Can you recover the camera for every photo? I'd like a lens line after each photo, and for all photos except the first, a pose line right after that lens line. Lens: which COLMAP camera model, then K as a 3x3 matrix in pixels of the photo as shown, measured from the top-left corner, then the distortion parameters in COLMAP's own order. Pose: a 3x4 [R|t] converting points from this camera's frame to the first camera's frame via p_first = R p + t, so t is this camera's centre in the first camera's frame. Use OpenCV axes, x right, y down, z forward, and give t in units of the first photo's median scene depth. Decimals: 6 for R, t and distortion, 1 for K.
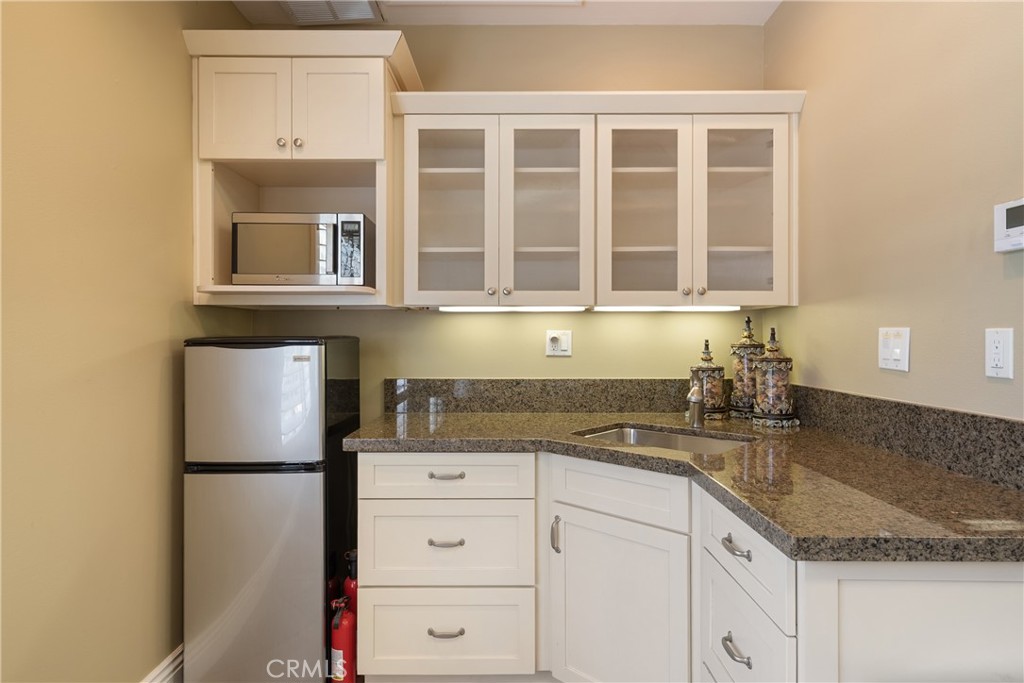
lens RADIAL K [[562.8, 0, 513.0], [0, 562.8, 337.6], [0, 0, 1]] dist [-0.002162, -0.000175]
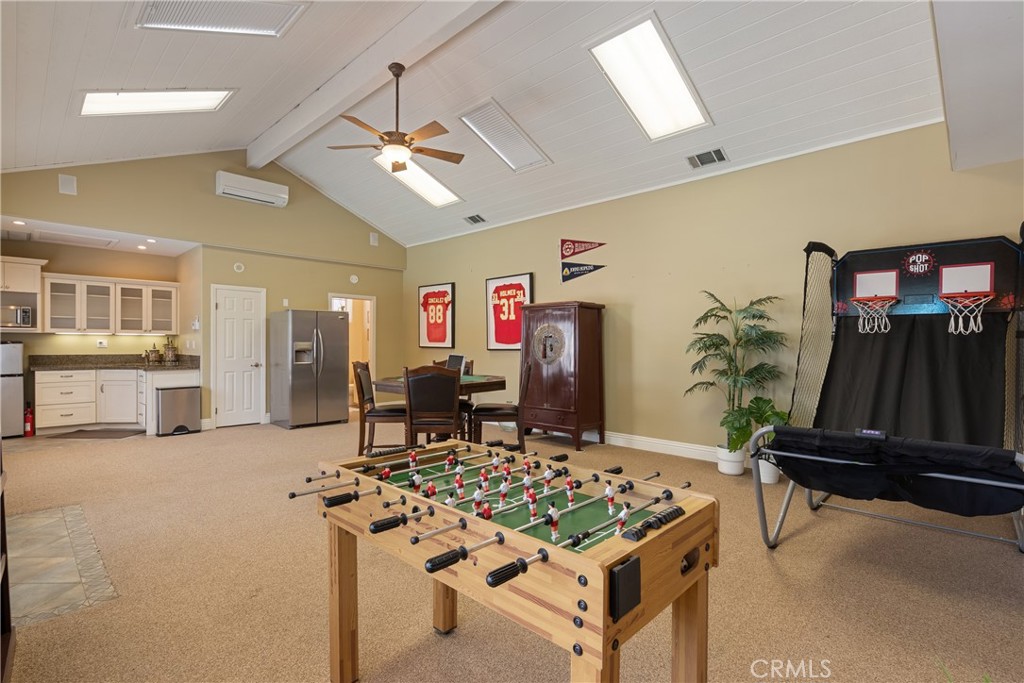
lens RADIAL K [[476.9, 0, 510.7], [0, 476.9, 346.0], [0, 0, 1]] dist [-0.003601, -0.000607]
pose [[0.691719, -0.000126, 0.722167, -0.321473], [0.002306, 0.999995, -0.002034, 0.038561], [-0.722164, 0.003072, 0.691716, -3.112989]]
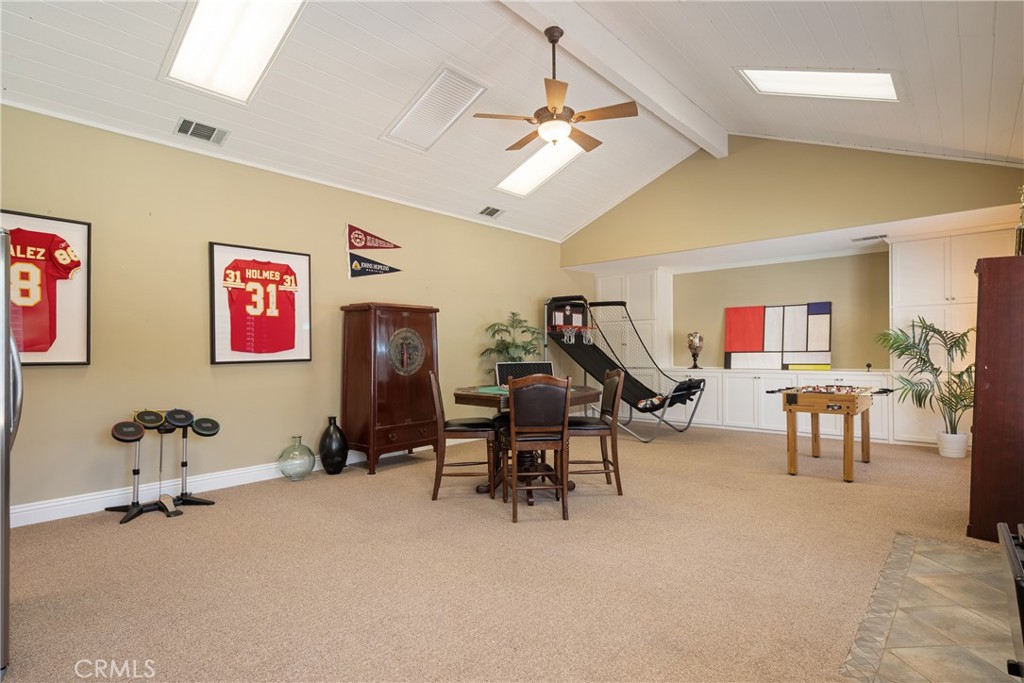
lens RADIAL K [[525.8, 0, 506.4], [0, 525.8, 350.1], [0, 0, 1]] dist [-0.004854, 0.000598]
pose [[-0.745959, 0.008216, 0.665941, -0.357556], [0.015691, 0.999863, 0.005241, -0.013409], [-0.665807, 0.014359, -0.745986, 2.861620]]
